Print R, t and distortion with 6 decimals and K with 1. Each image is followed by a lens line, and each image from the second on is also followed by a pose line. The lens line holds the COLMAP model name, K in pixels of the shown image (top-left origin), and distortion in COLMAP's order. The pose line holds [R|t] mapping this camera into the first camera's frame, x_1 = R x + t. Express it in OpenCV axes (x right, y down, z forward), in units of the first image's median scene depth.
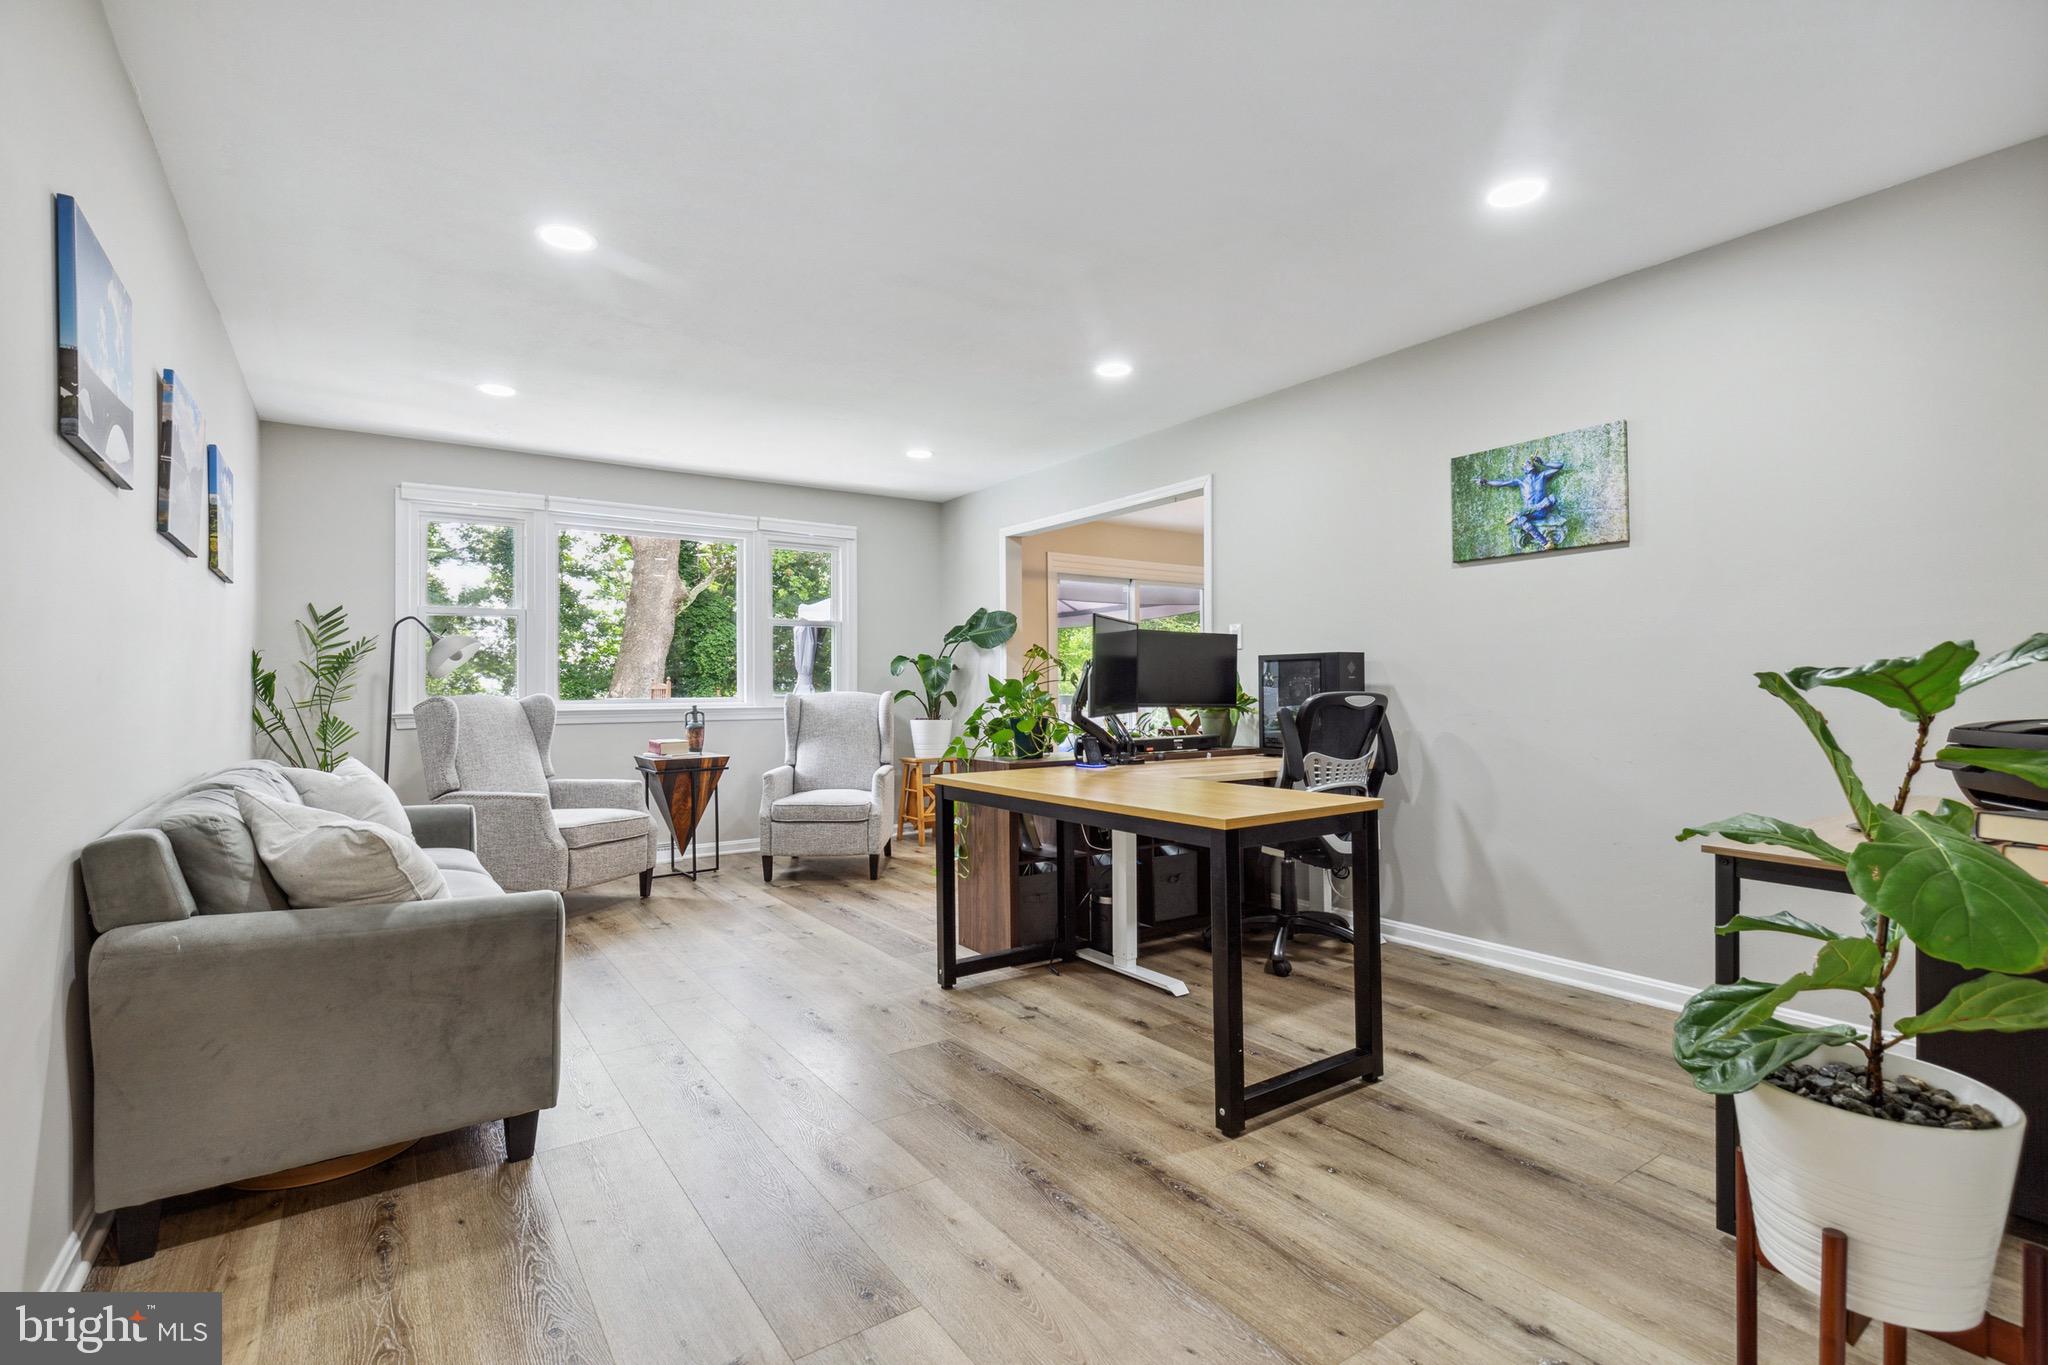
lens RADIAL K [[934.3, 0, 1020.1], [0, 934.3, 701.1], [0, 0, 1]] dist [0.002366, 0.000025]
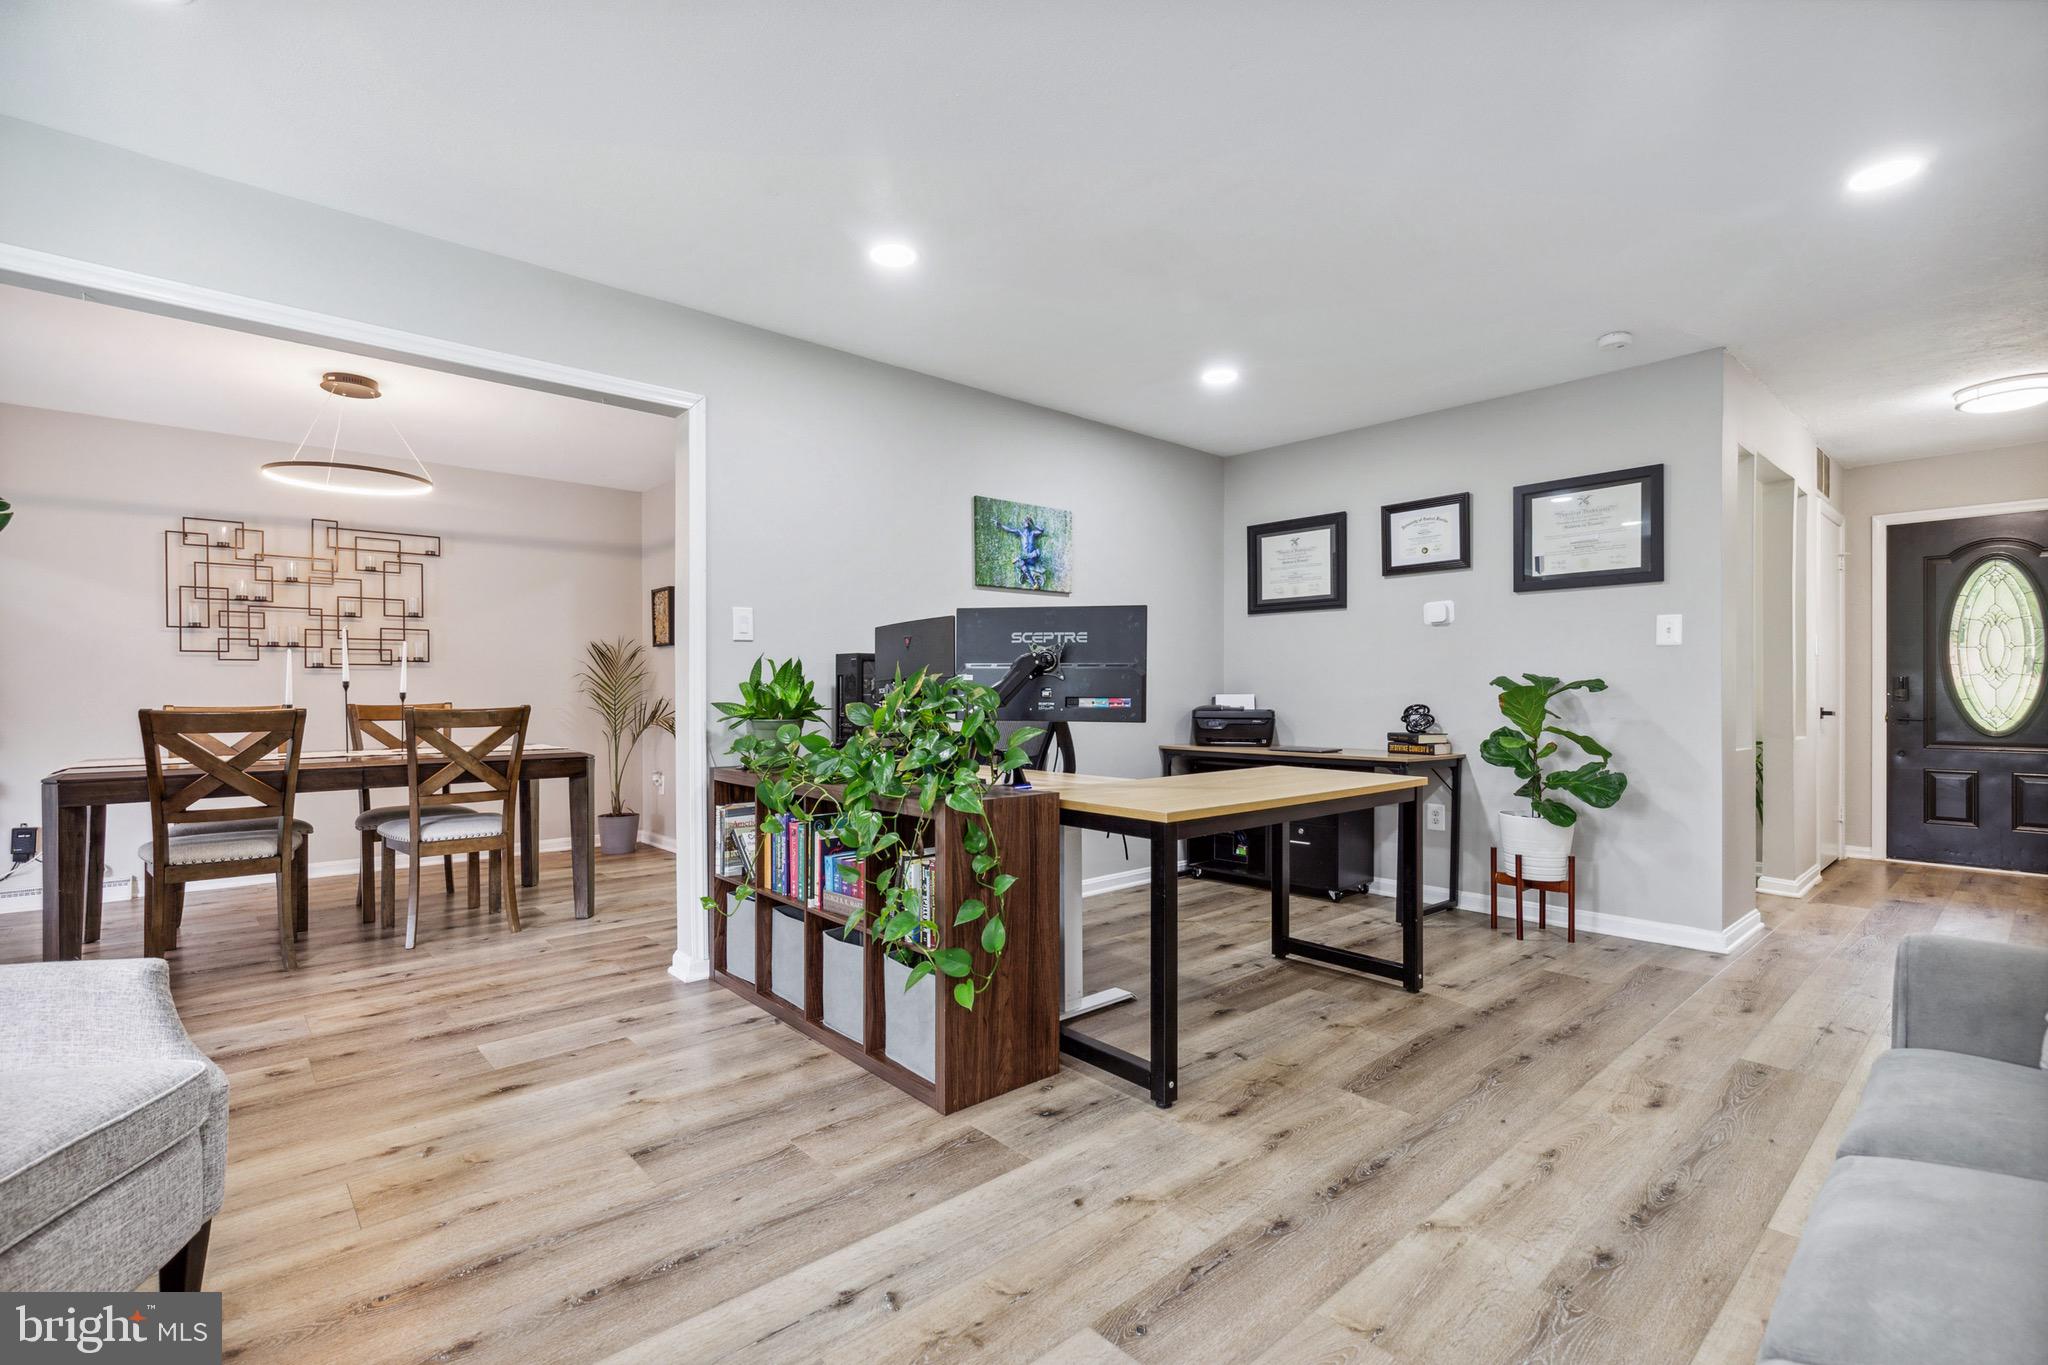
lens RADIAL K [[934.3, 0, 1020.1], [0, 934.3, 701.1], [0, 0, 1]] dist [0.002366, 0.000025]
pose [[-0.120185, -0.006803, 0.992728, -0.786764], [0.016223, 0.999830, 0.008815, -0.012808], [-0.992619, 0.017164, -0.120054, 1.207250]]
